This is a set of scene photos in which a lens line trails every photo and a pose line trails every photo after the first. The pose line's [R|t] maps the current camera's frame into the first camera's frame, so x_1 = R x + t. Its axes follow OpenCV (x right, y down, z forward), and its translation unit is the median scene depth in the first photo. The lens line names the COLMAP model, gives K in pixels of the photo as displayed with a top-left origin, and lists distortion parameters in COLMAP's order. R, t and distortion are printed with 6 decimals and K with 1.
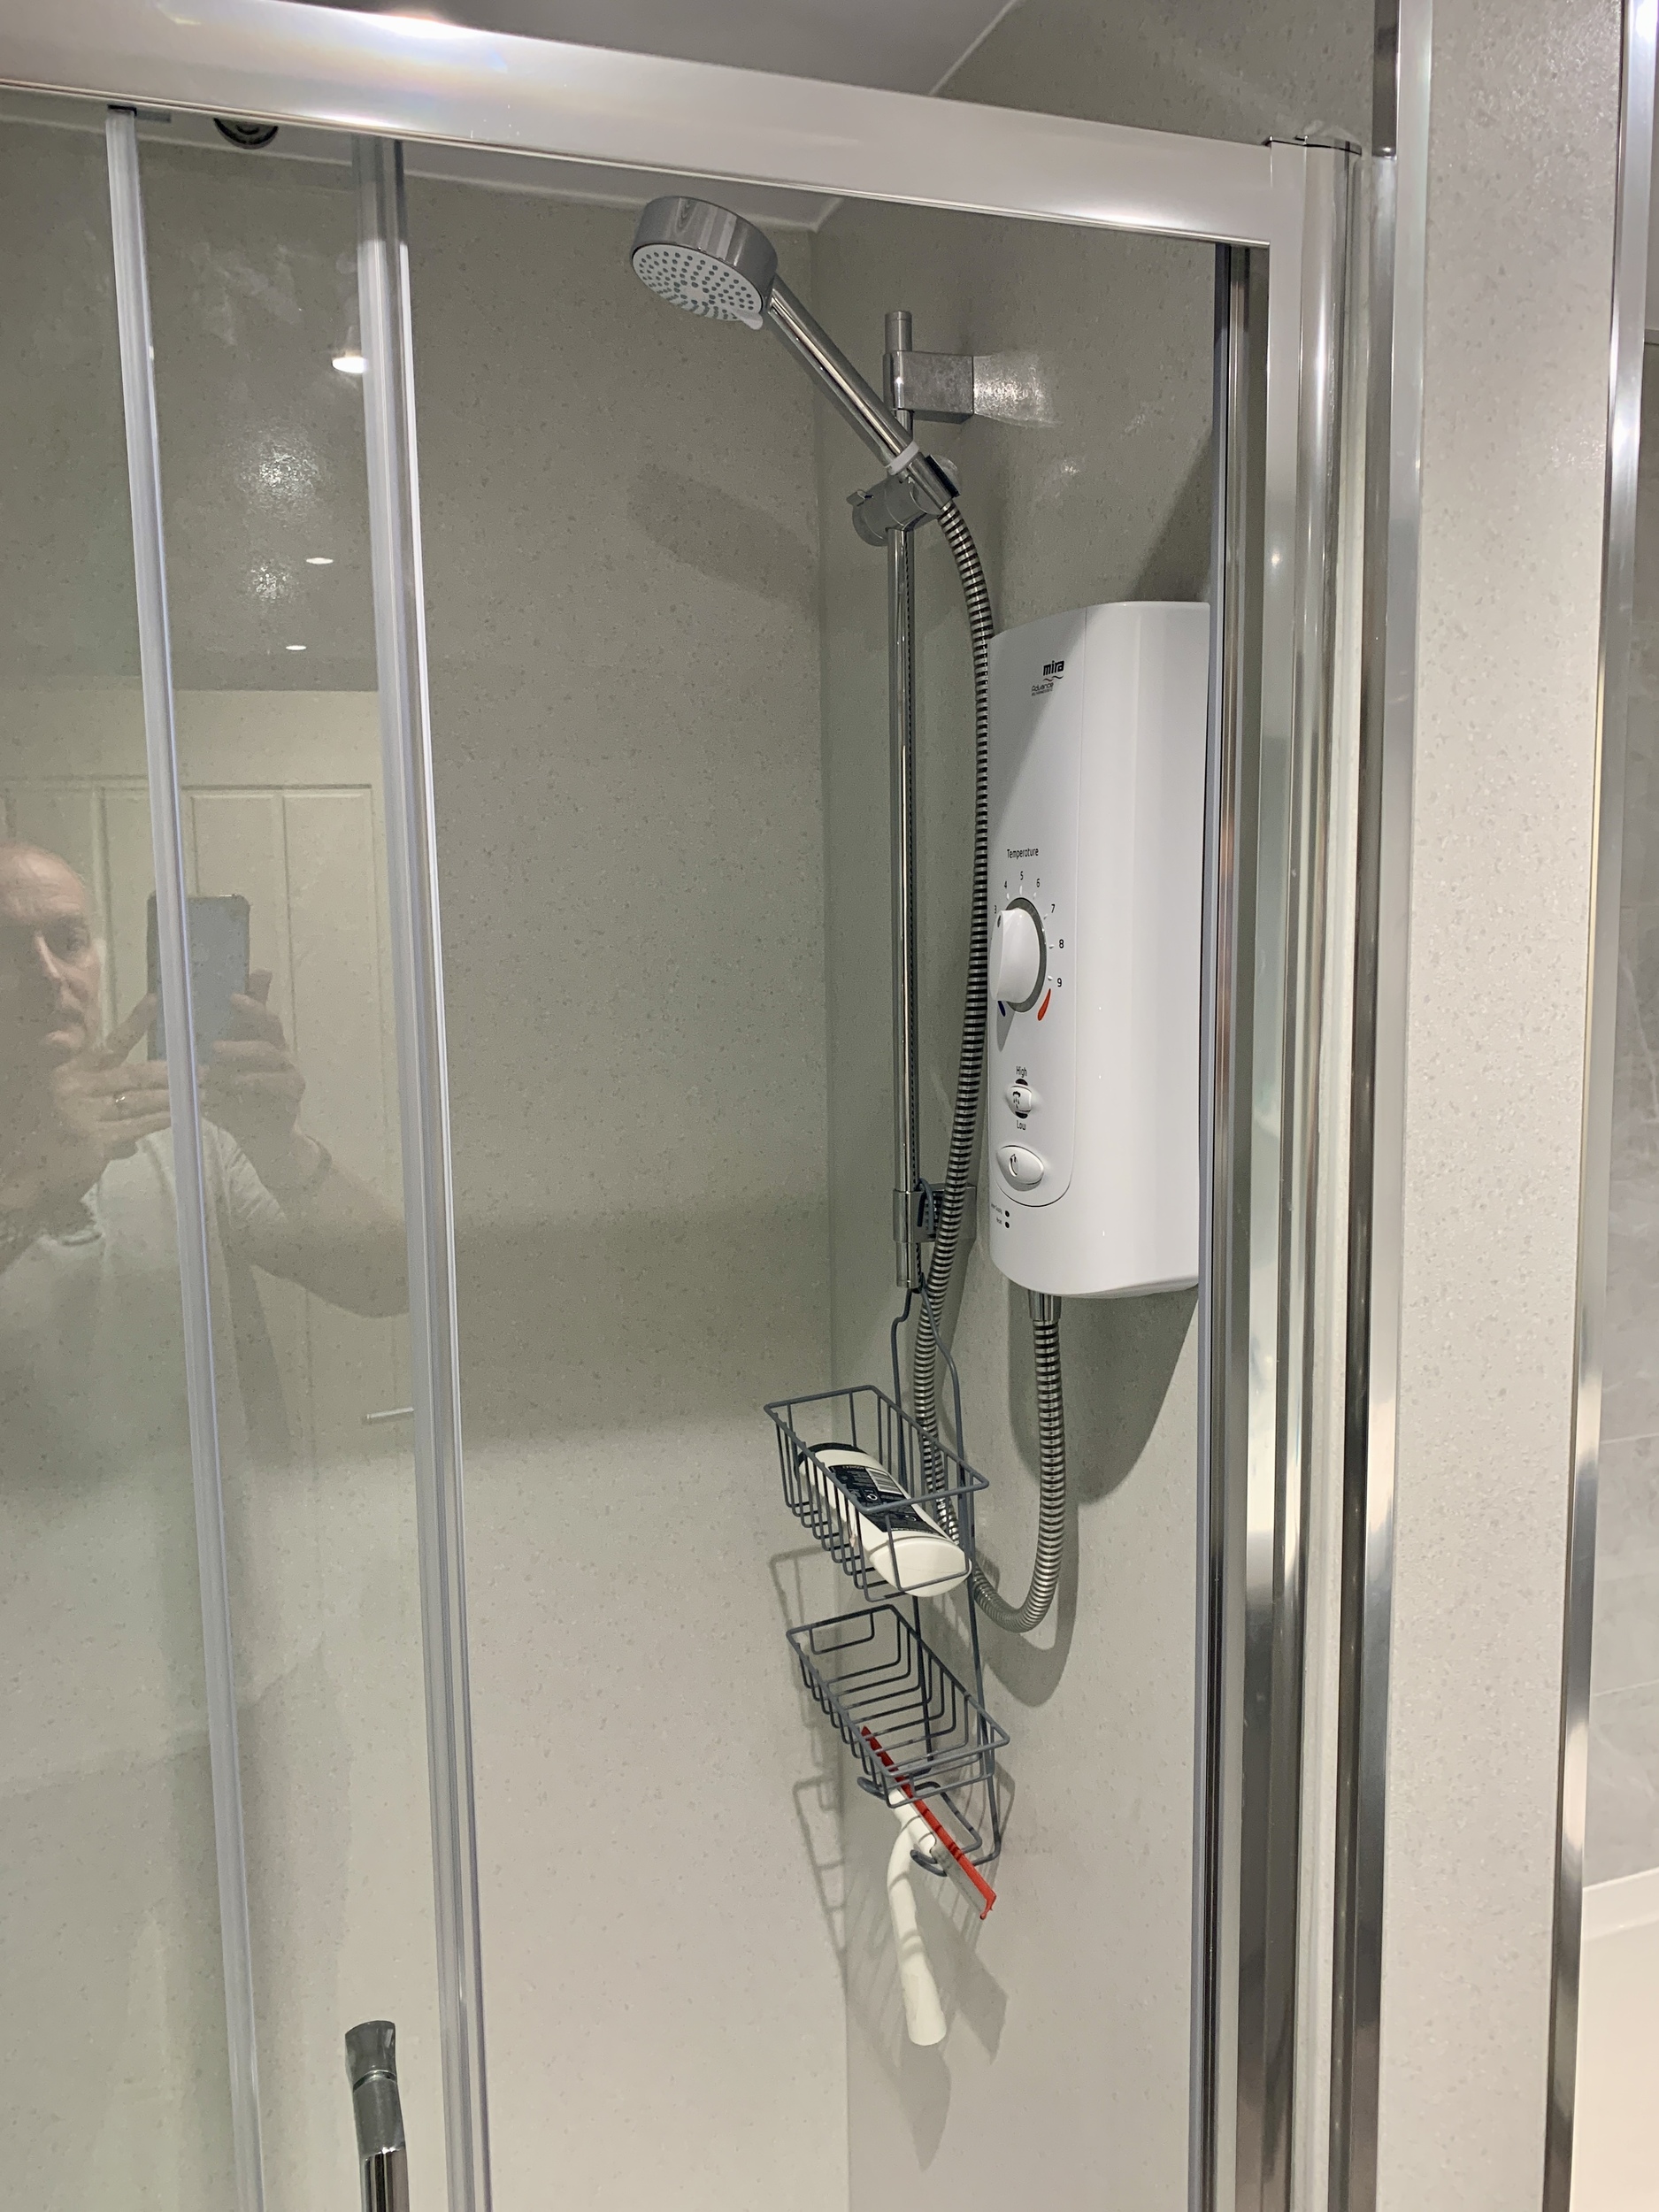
lens RADIAL K [[1678.7, 0, 821.0], [0, 1678.7, 1110.1], [0, 0, 1]] dist [0.039306, -0.044088]
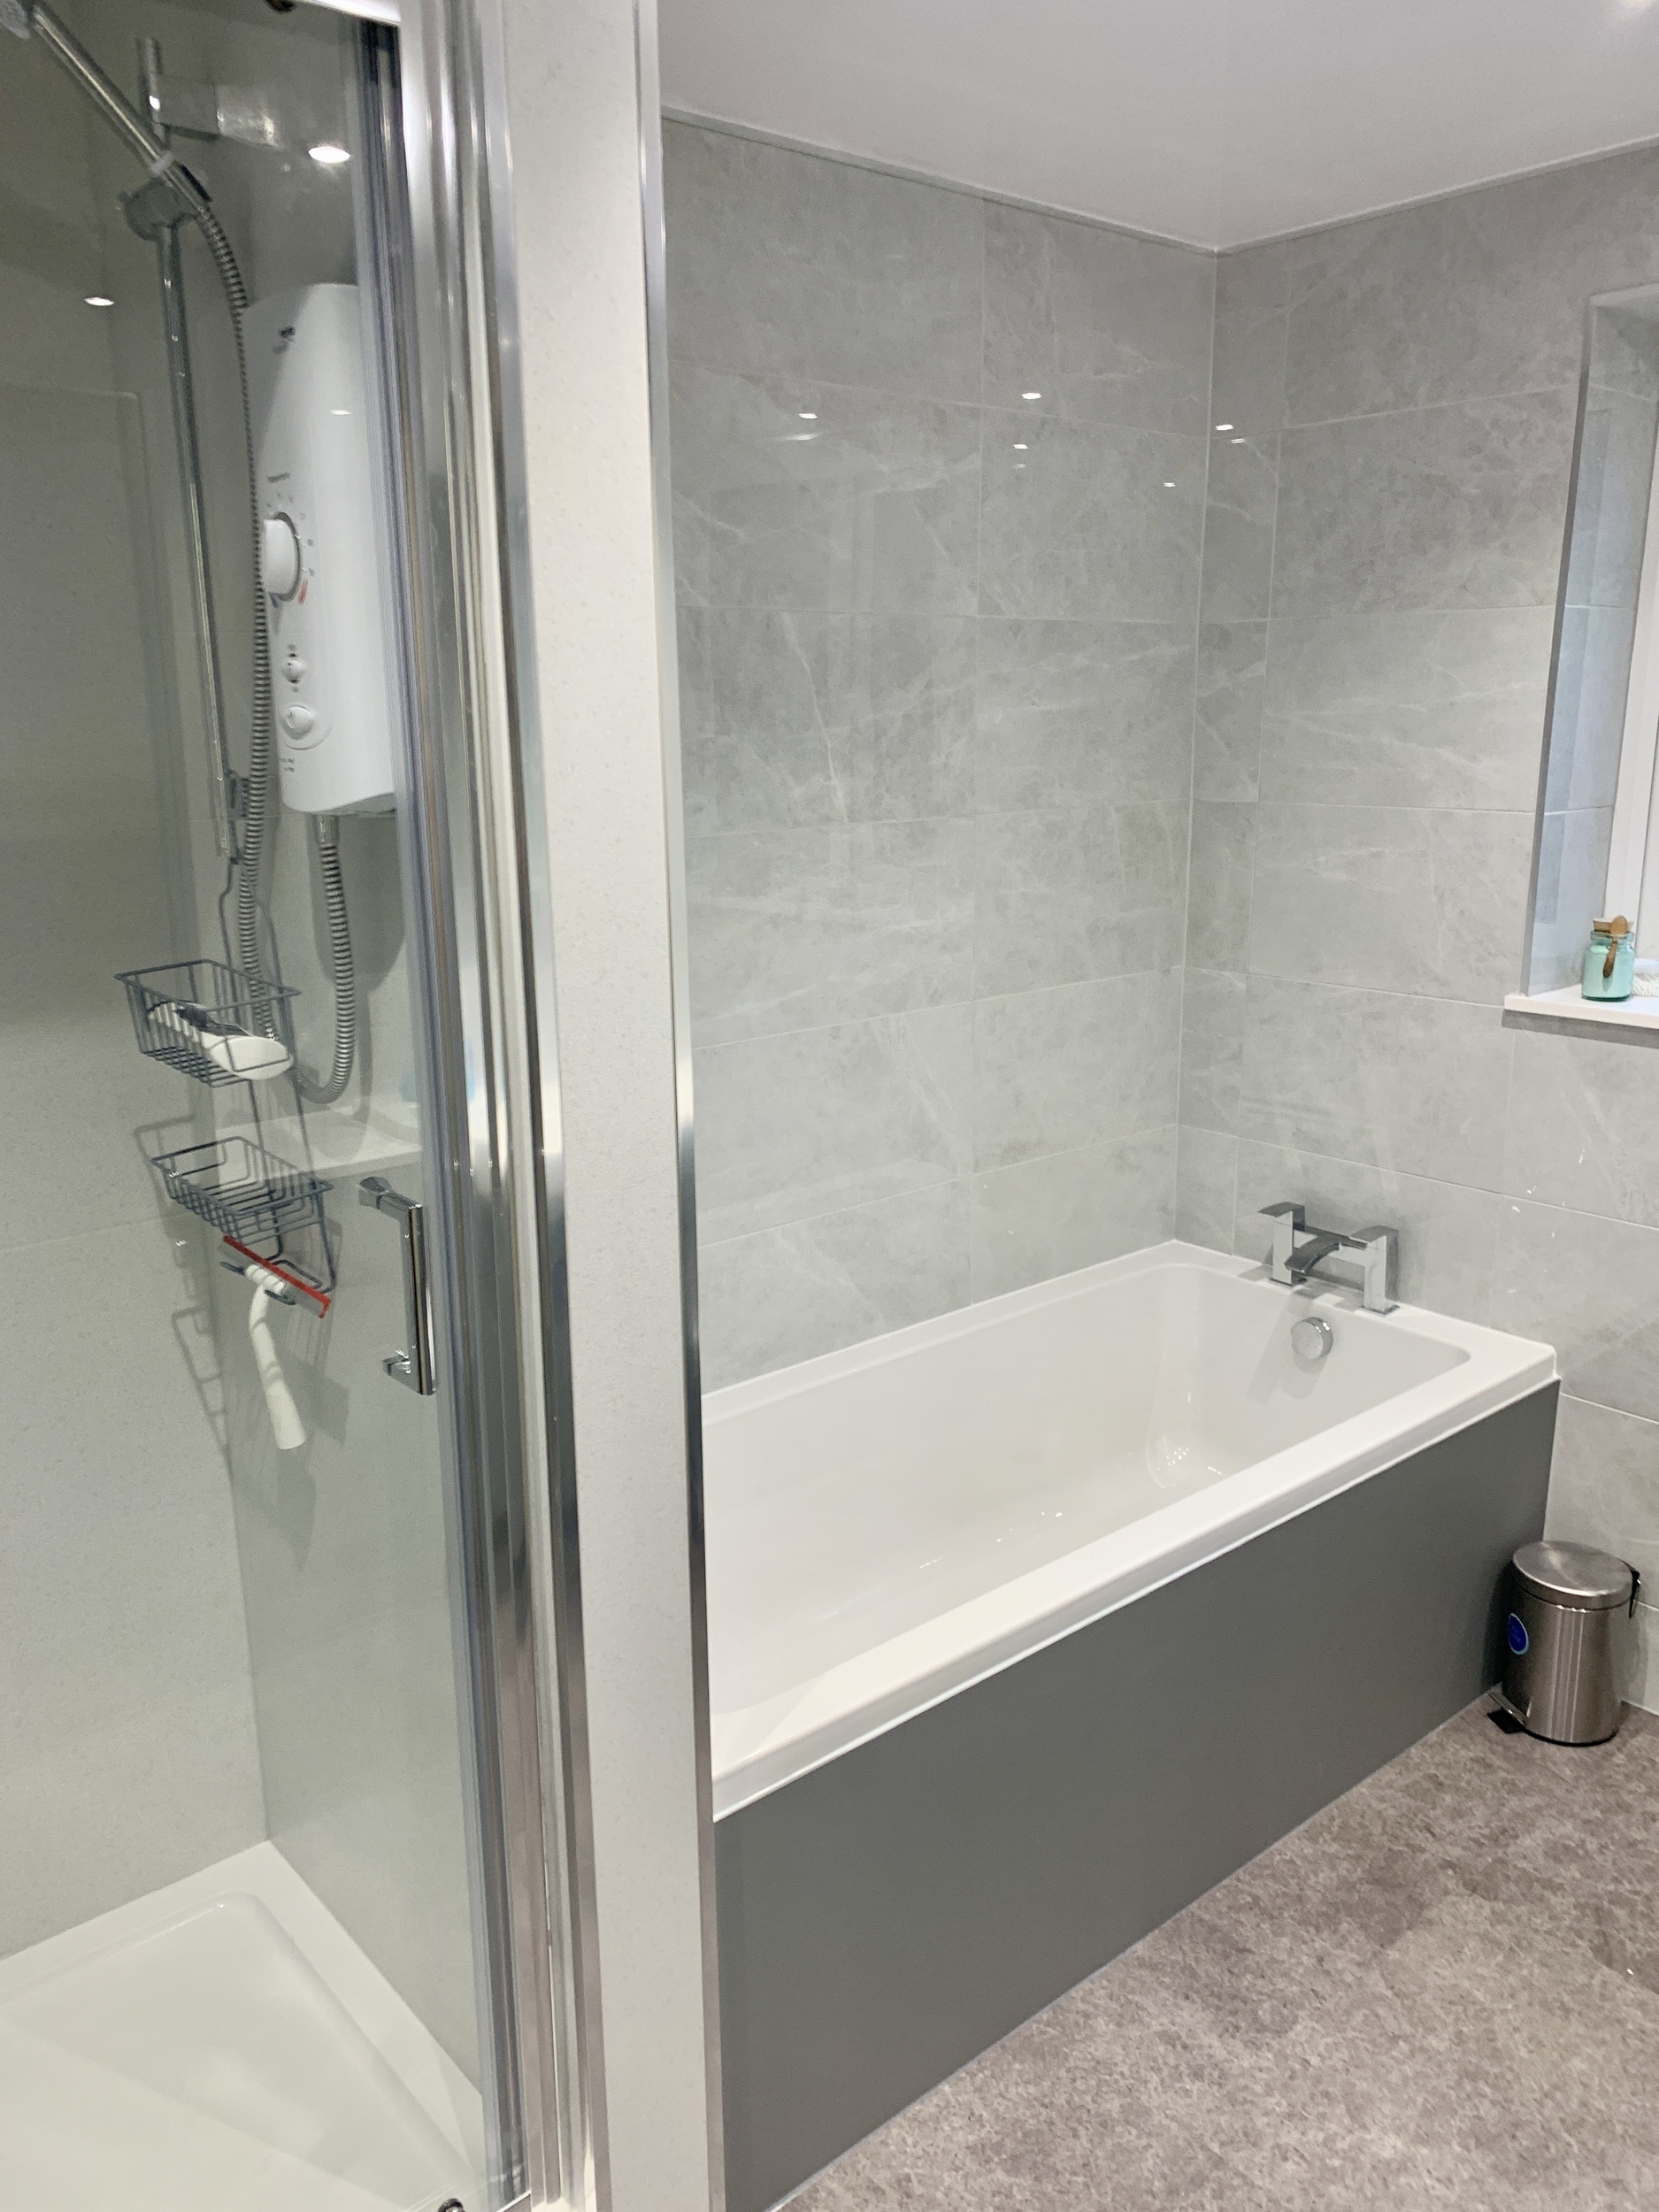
lens RADIAL K [[1678.7, 0, 816.8], [0, 1678.7, 1115.8], [0, 0, 1]] dist [0.039306, -0.044088]
pose [[0.934672, -0.079059, 0.346610, 0.010869], [0.041159, 0.992468, 0.115384, 0.172683], [-0.353121, -0.093580, 0.930886, -0.370409]]
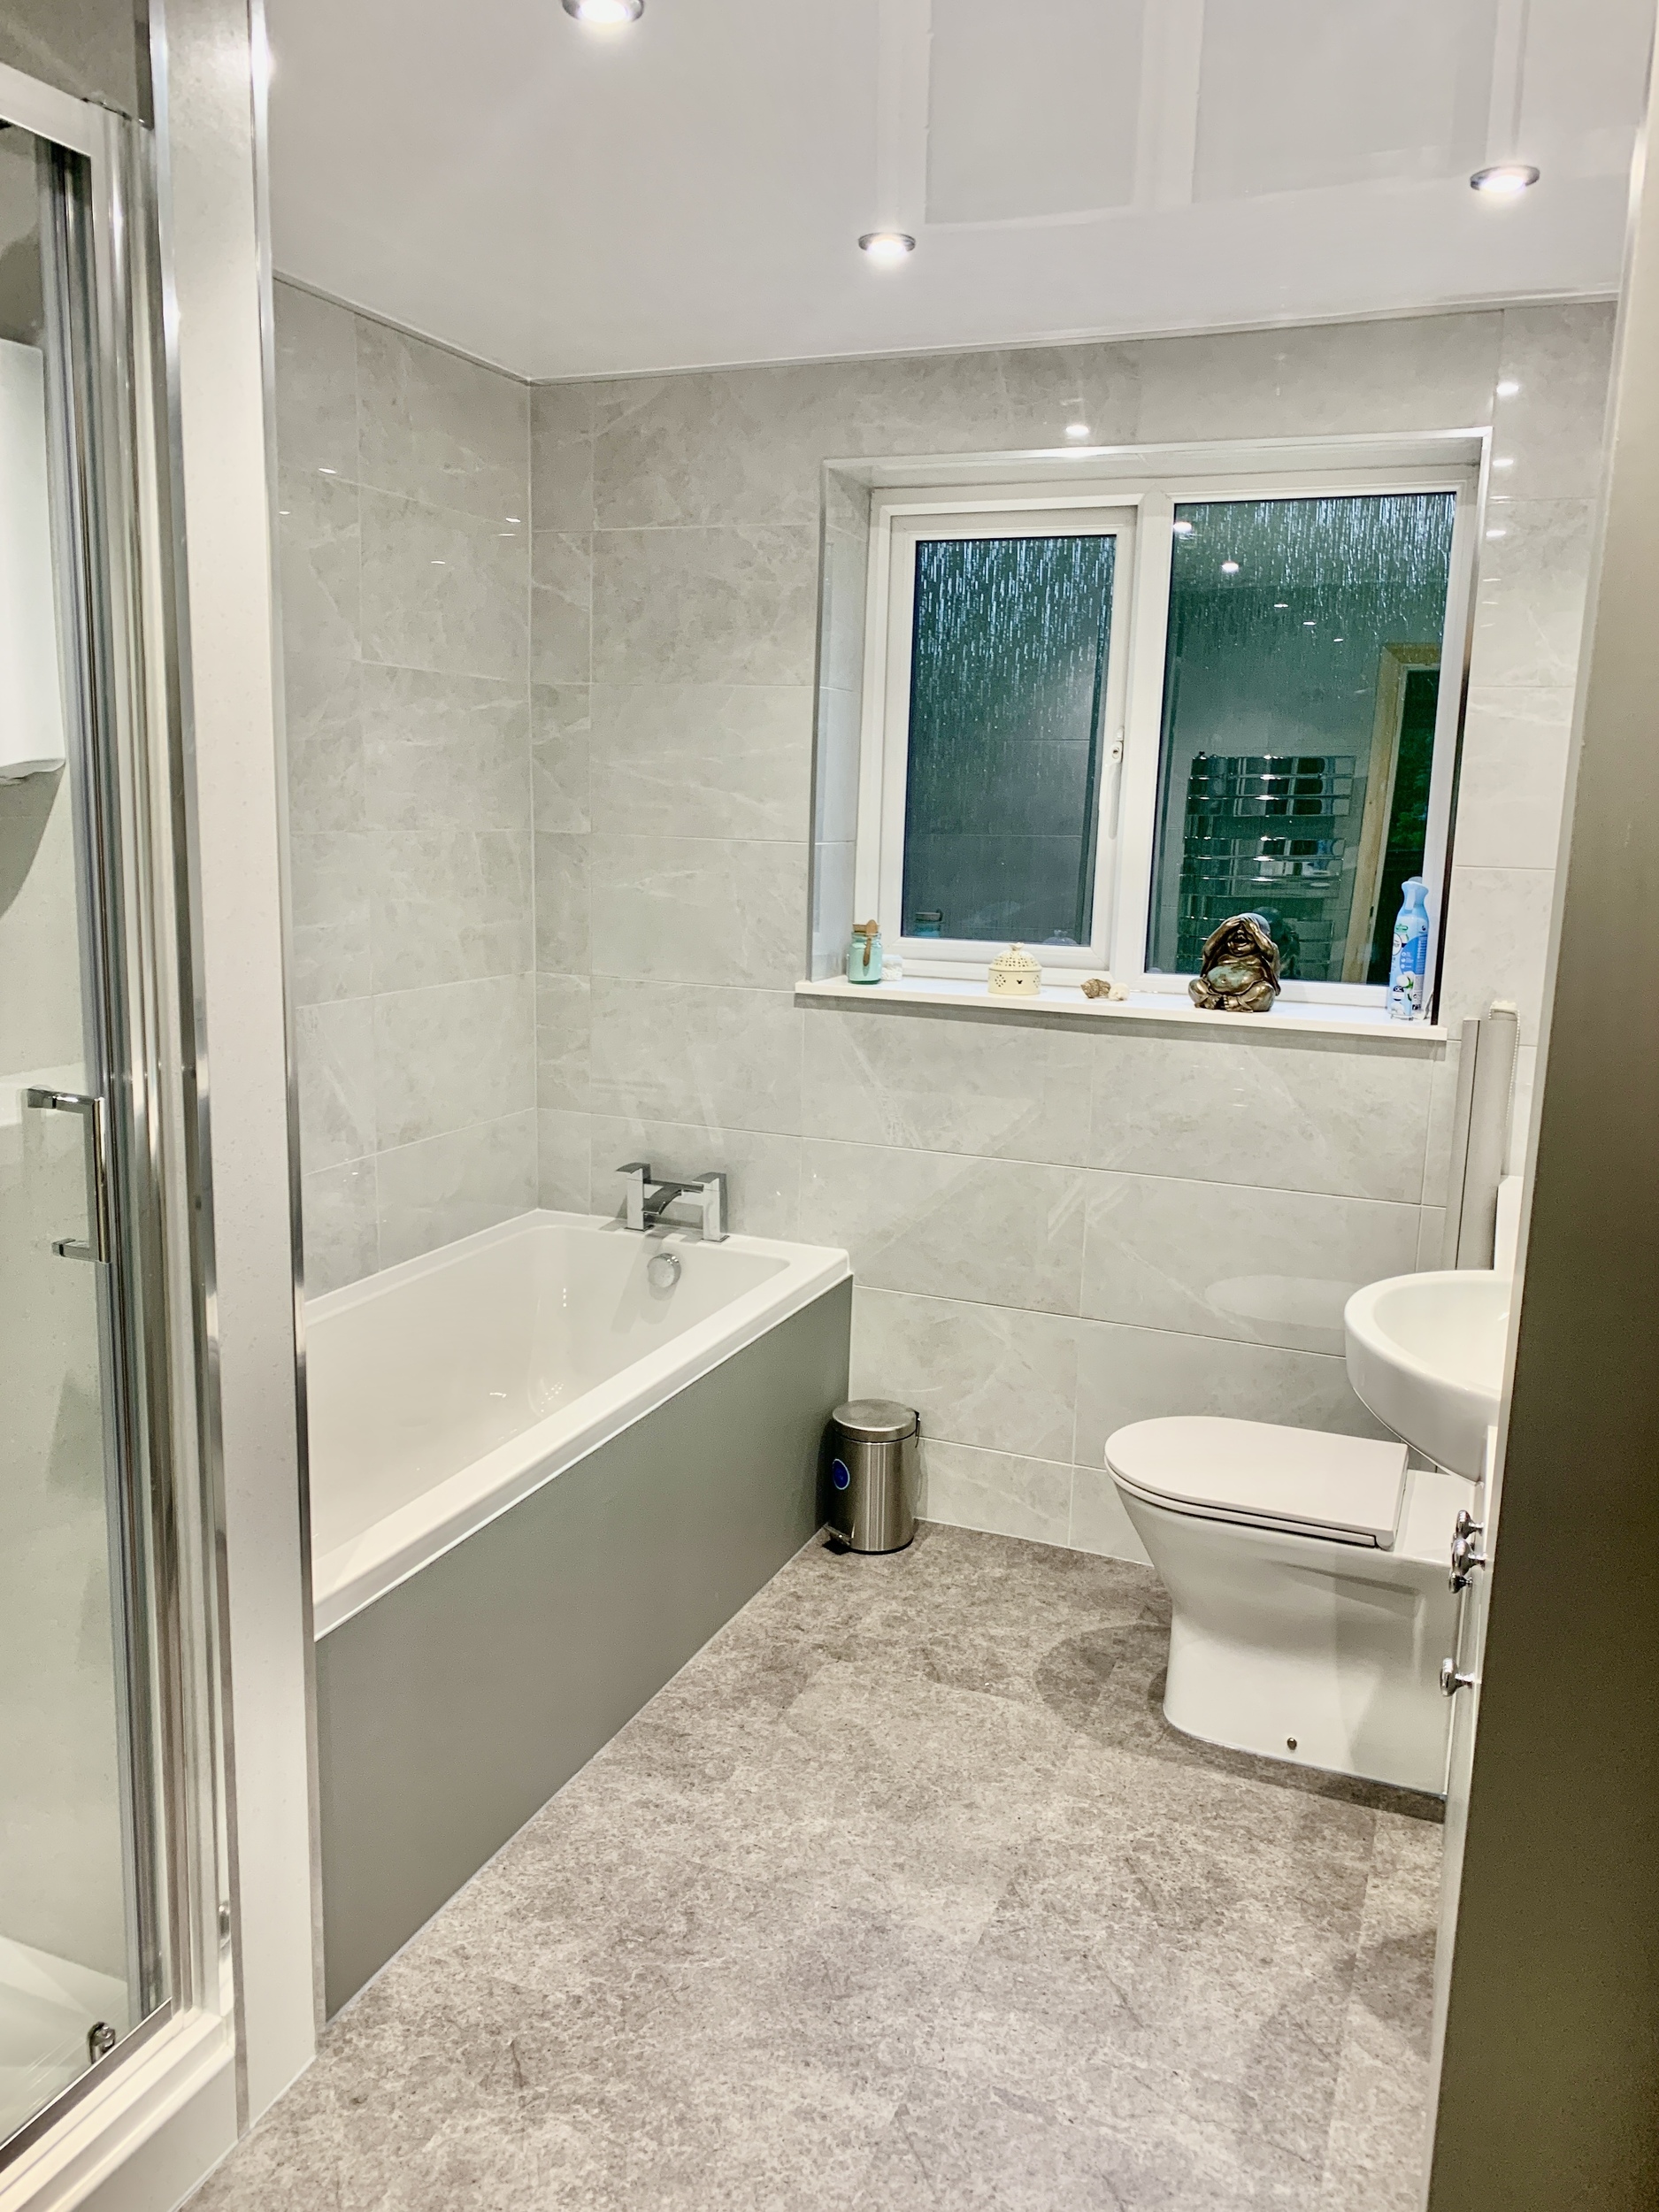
lens RADIAL K [[1678.7, 0, 823.1], [0, 1678.7, 1092.4], [0, 0, 1]] dist [0.039306, -0.044088]
pose [[0.668892, -0.098496, 0.736805, -0.428806], [0.056501, 0.995052, 0.081725, 0.260893], [-0.741209, -0.013035, 0.671148, -0.552226]]
